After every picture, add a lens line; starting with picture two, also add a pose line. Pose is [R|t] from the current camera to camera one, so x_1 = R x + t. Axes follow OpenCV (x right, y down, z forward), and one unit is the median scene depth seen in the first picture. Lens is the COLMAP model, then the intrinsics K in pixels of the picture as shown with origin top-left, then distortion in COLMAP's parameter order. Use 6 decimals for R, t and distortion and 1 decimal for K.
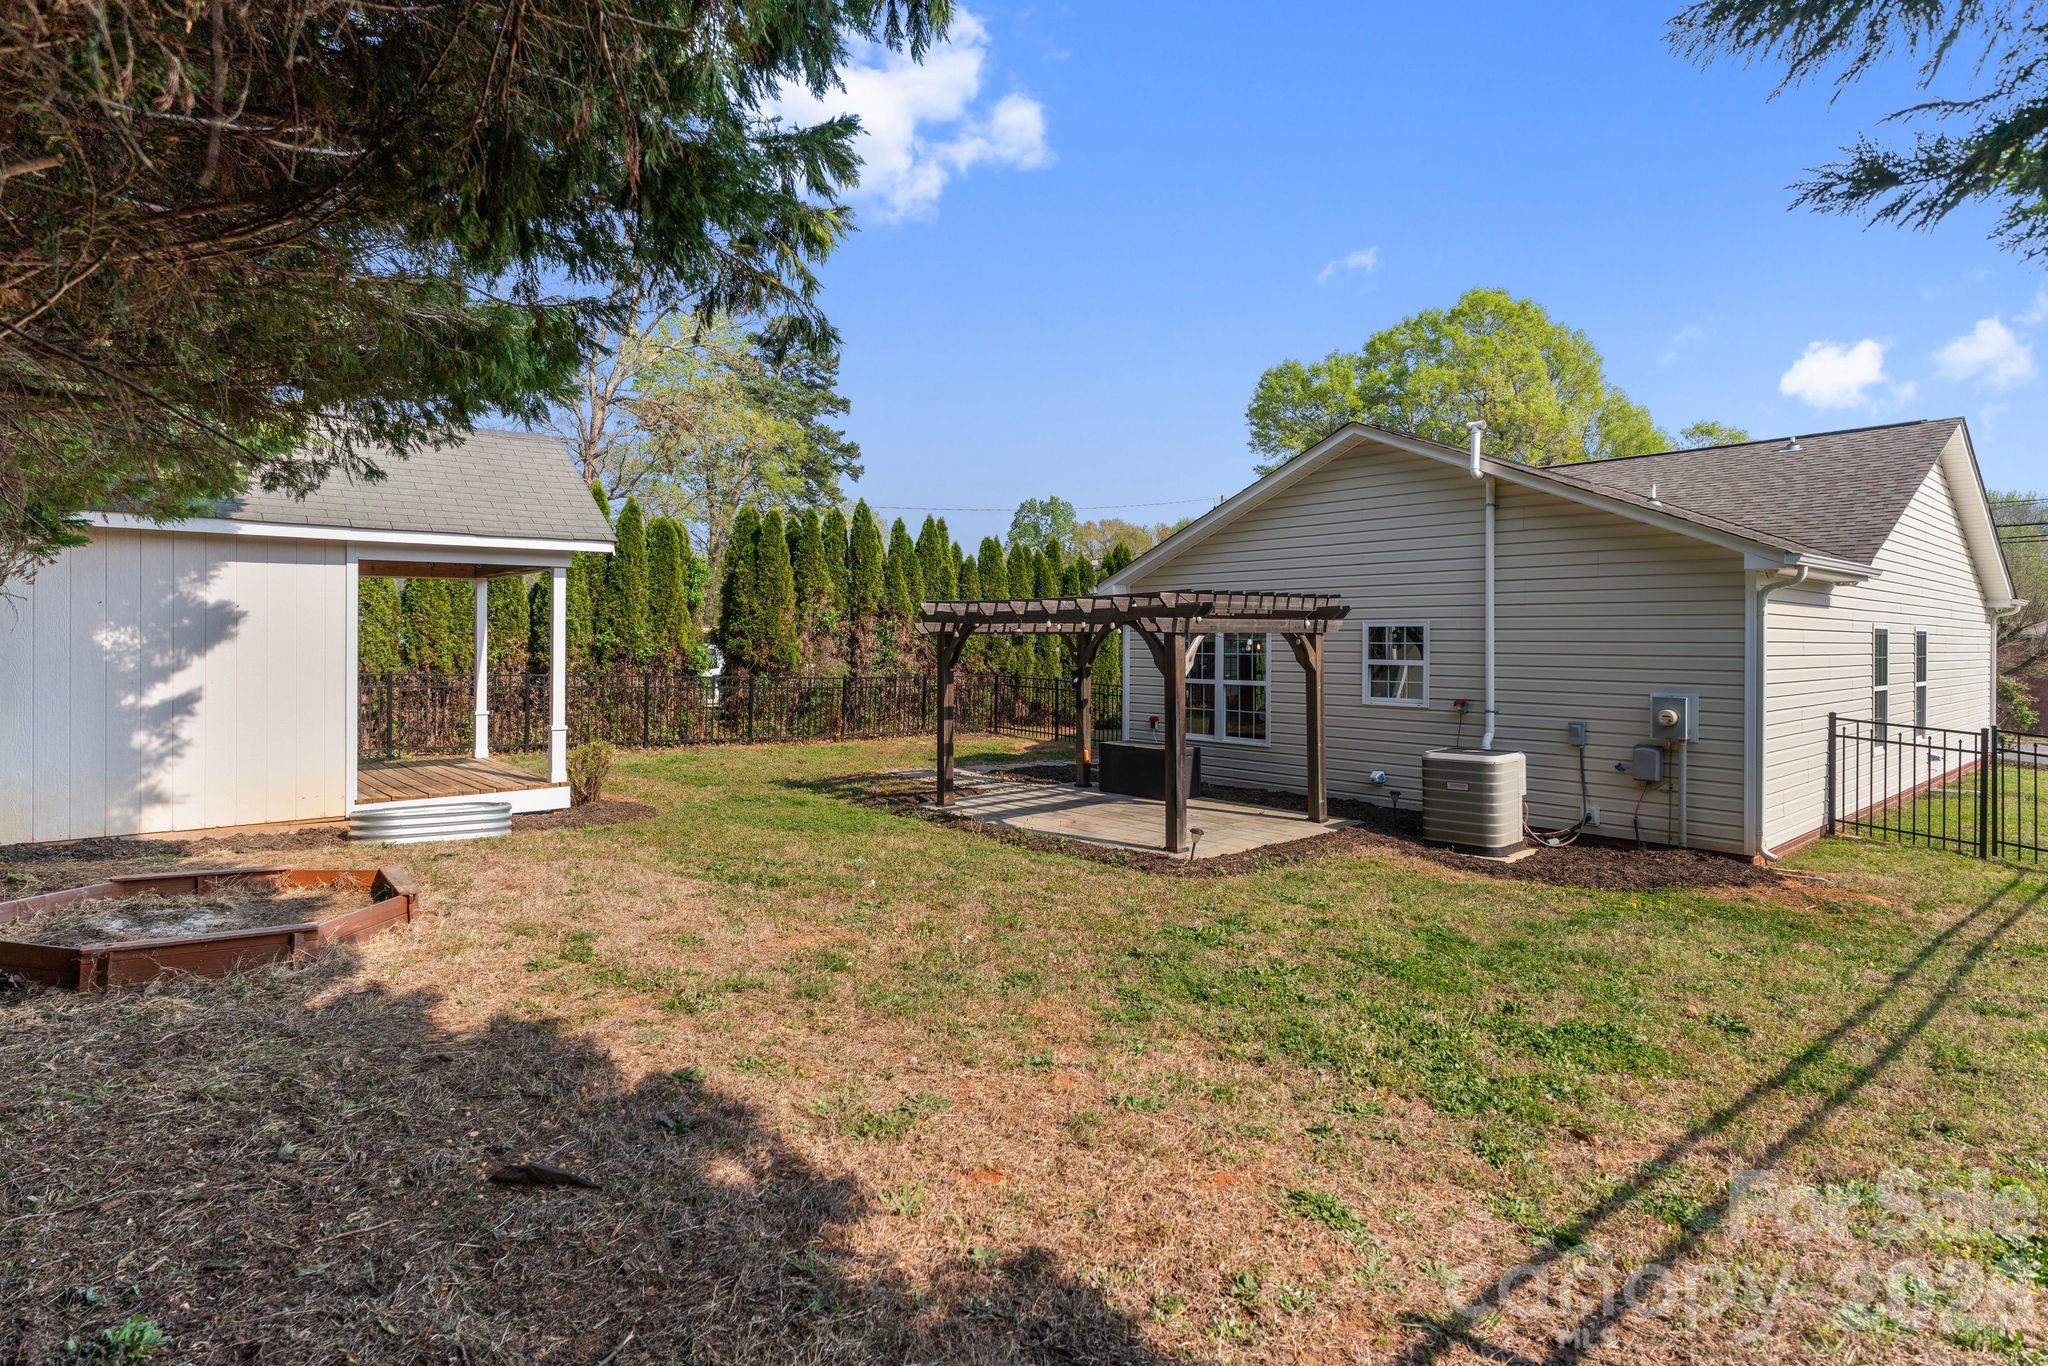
lens RADIAL K [[1041.7, 0, 1014.0], [0, 1041.7, 666.5], [0, 0, 1]] dist [-0.033164, 0.011312]
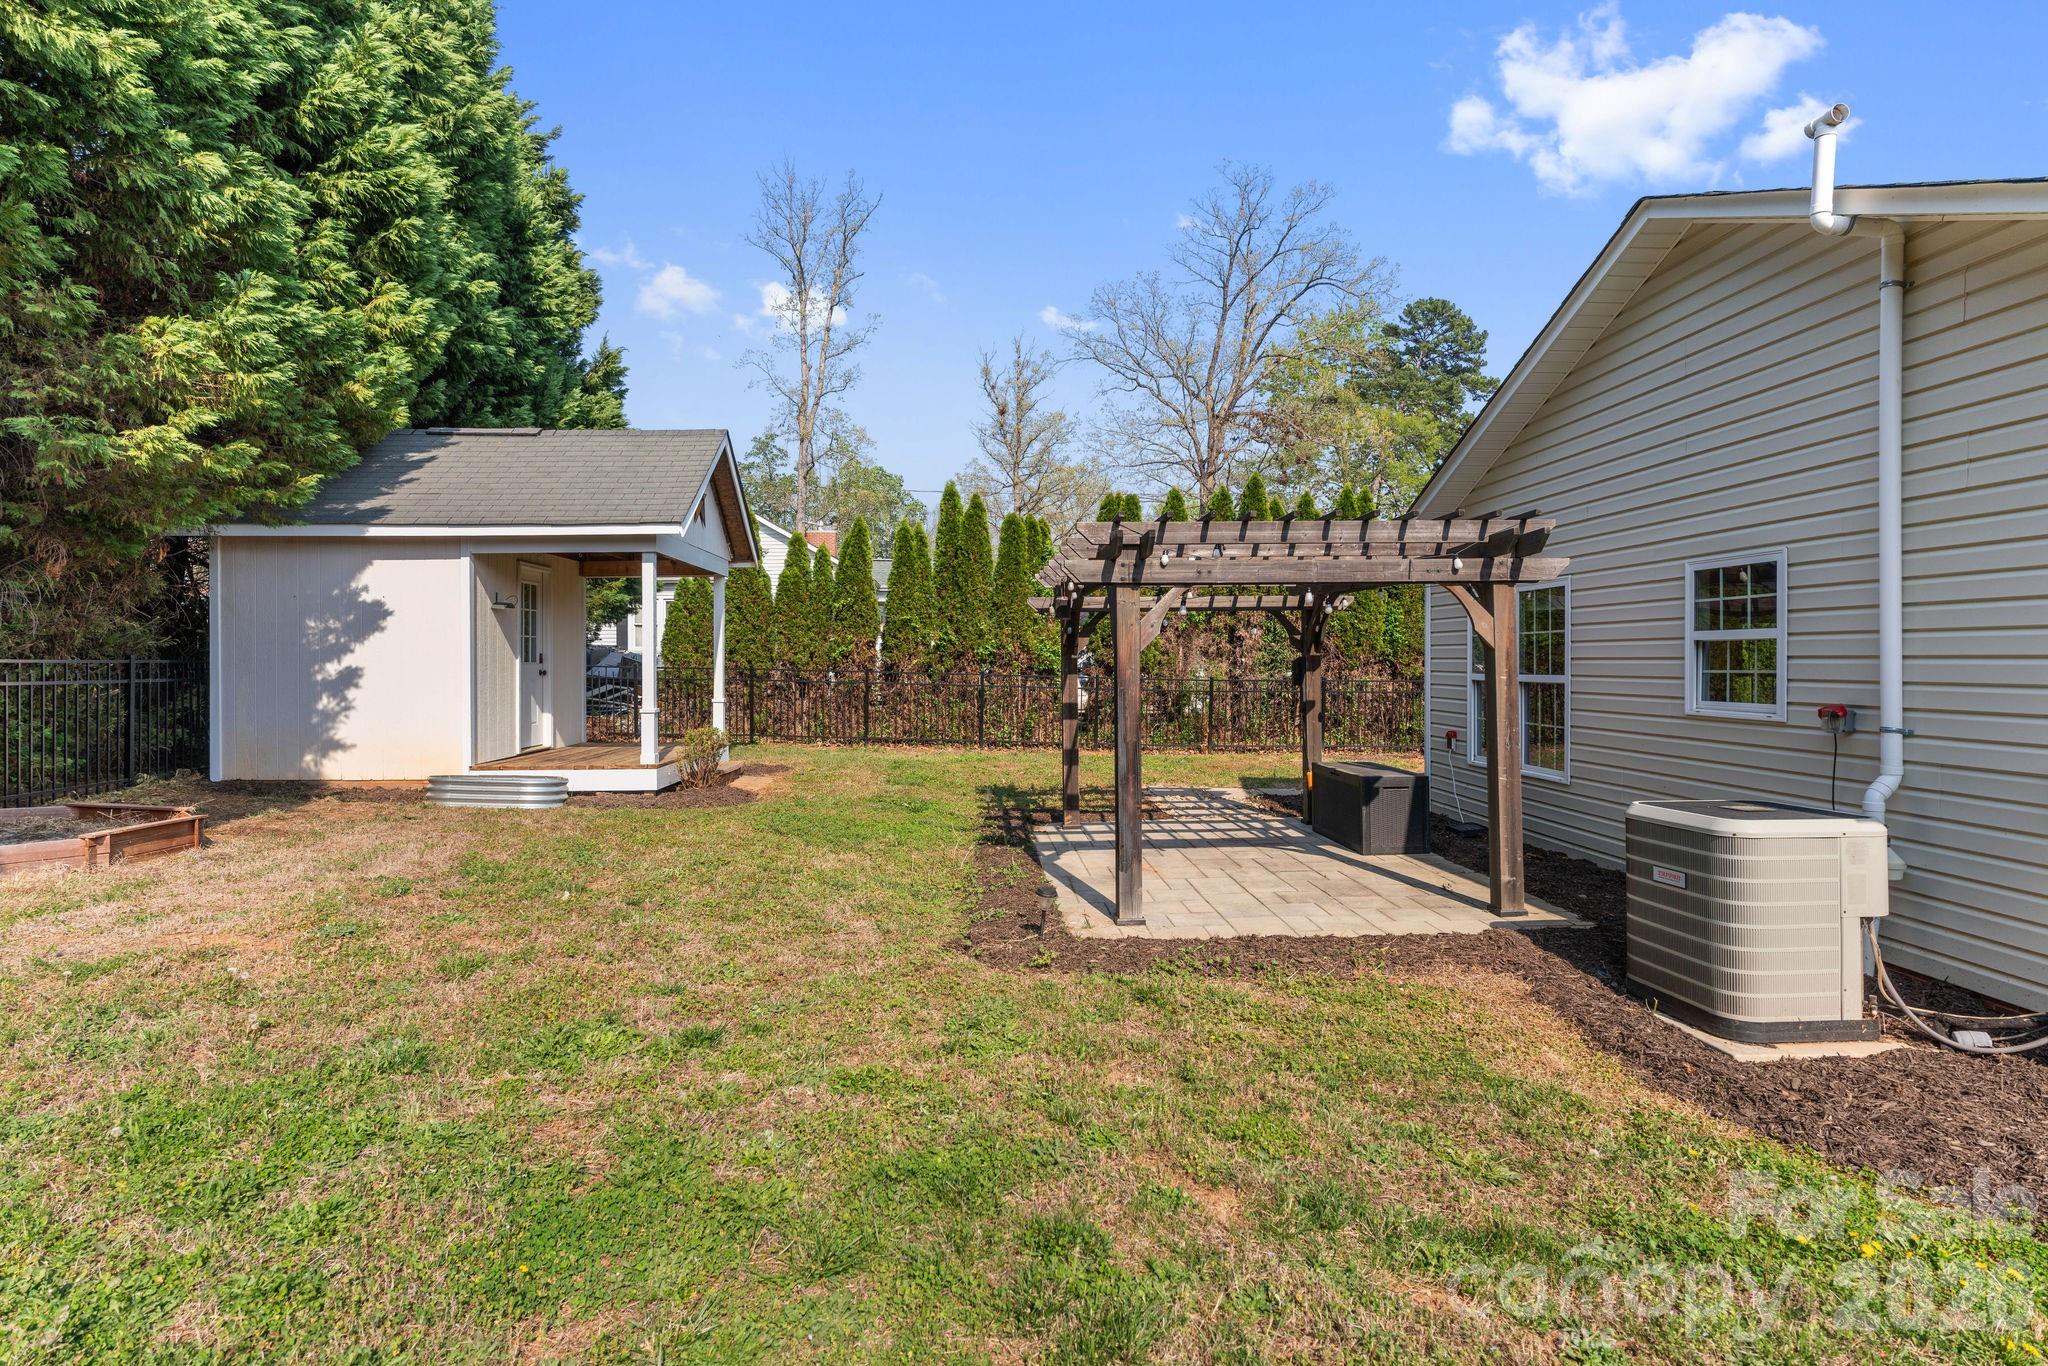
lens RADIAL K [[1034.3, 0, 1024.0], [0, 1034.3, 683.0], [0, 0, 1]] dist [-0.000221, 0.000301]
pose [[0.786297, 0.008007, -0.617797, 0.399806], [-0.009293, 0.999956, 0.001133, 0.022790], [0.617779, 0.004850, 0.786337, 0.357139]]
